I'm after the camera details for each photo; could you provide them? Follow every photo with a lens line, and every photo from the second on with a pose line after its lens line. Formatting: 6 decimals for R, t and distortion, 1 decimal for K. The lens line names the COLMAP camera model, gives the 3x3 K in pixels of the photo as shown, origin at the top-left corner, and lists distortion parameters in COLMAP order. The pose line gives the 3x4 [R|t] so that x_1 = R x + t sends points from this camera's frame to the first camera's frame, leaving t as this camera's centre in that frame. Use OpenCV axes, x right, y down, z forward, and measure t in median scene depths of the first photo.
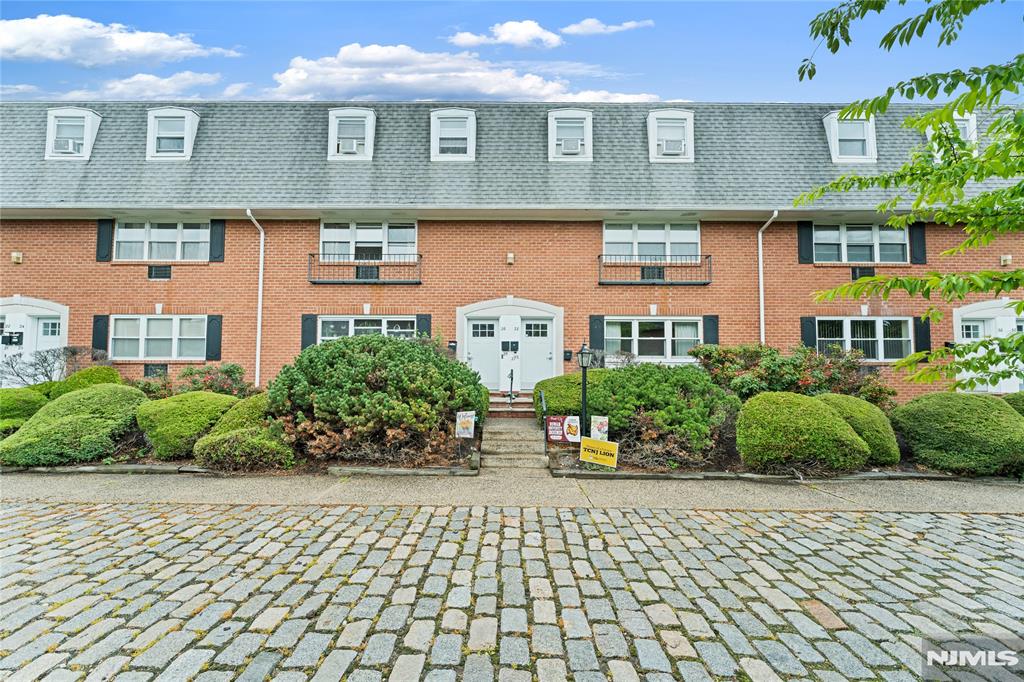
lens RADIAL K [[459.2, 0, 501.5], [0, 459.2, 371.9], [0, 0, 1]] dist [0.005591, -0.000185]
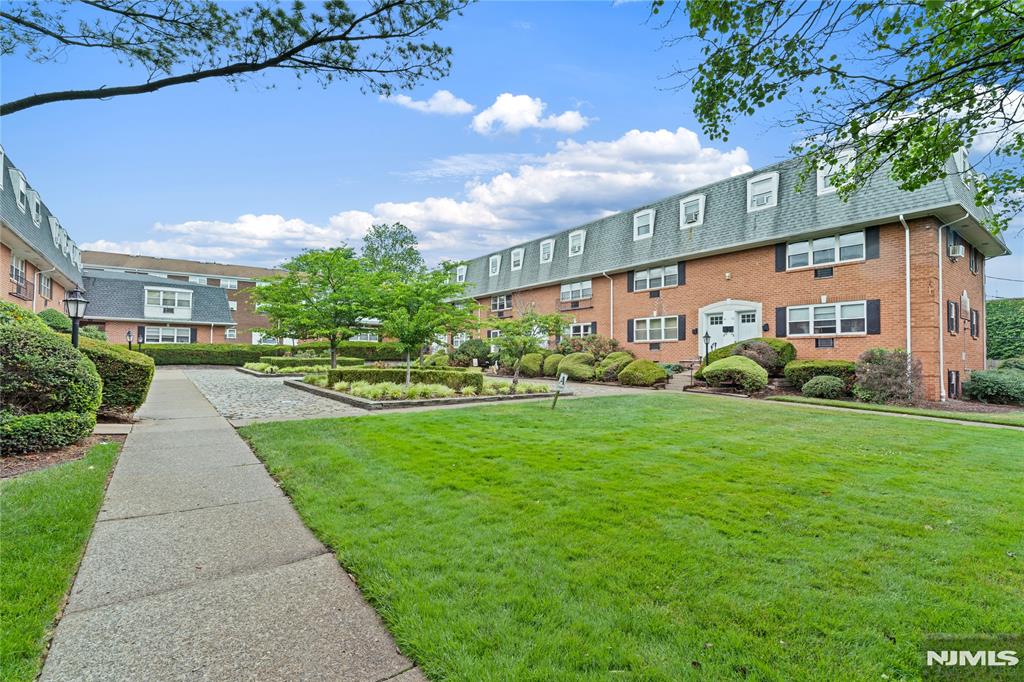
lens RADIAL K [[462.8, 0, 510.5], [0, 462.8, 347.8], [0, 0, 1]] dist [0.003918, 0.000166]
pose [[0.607381, -0.020263, -0.794153, 0.858430], [0.050477, 0.998639, 0.013125, -0.051478], [0.792806, -0.048059, 0.607577, -0.641210]]
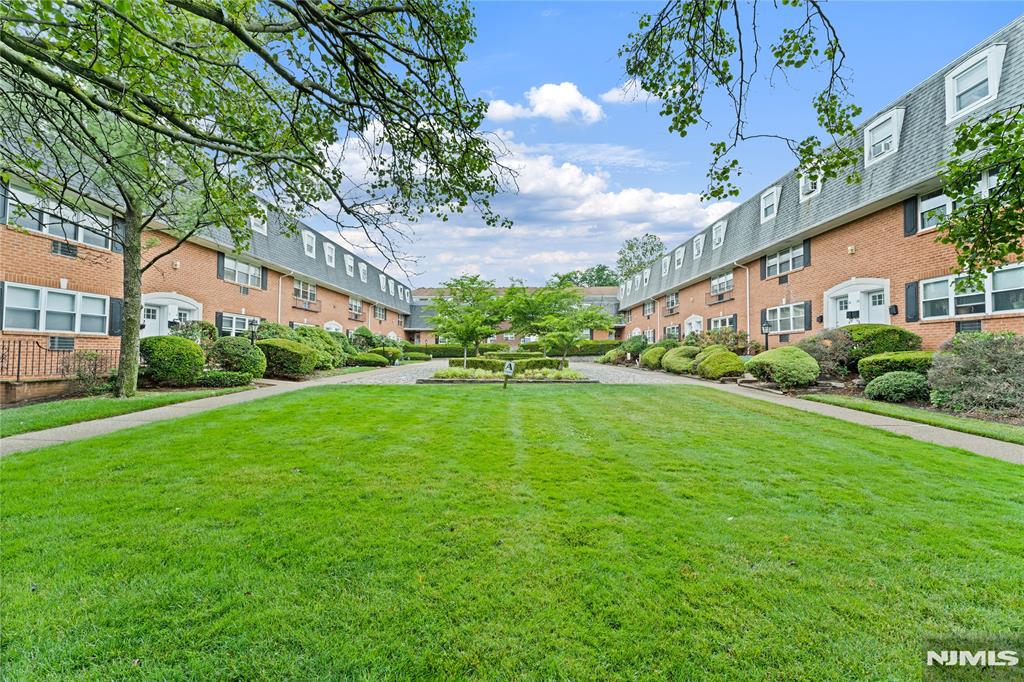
lens RADIAL K [[406.7, 0, 512.9], [0, 406.7, 340.0], [0, 0, 1]] dist [0.002258, 0.000070]
pose [[-0.004977, -0.039305, -0.999215, 1.204471], [0.060529, 0.997383, -0.039535, 0.003675], [0.998154, -0.060678, -0.002585, -0.003159]]
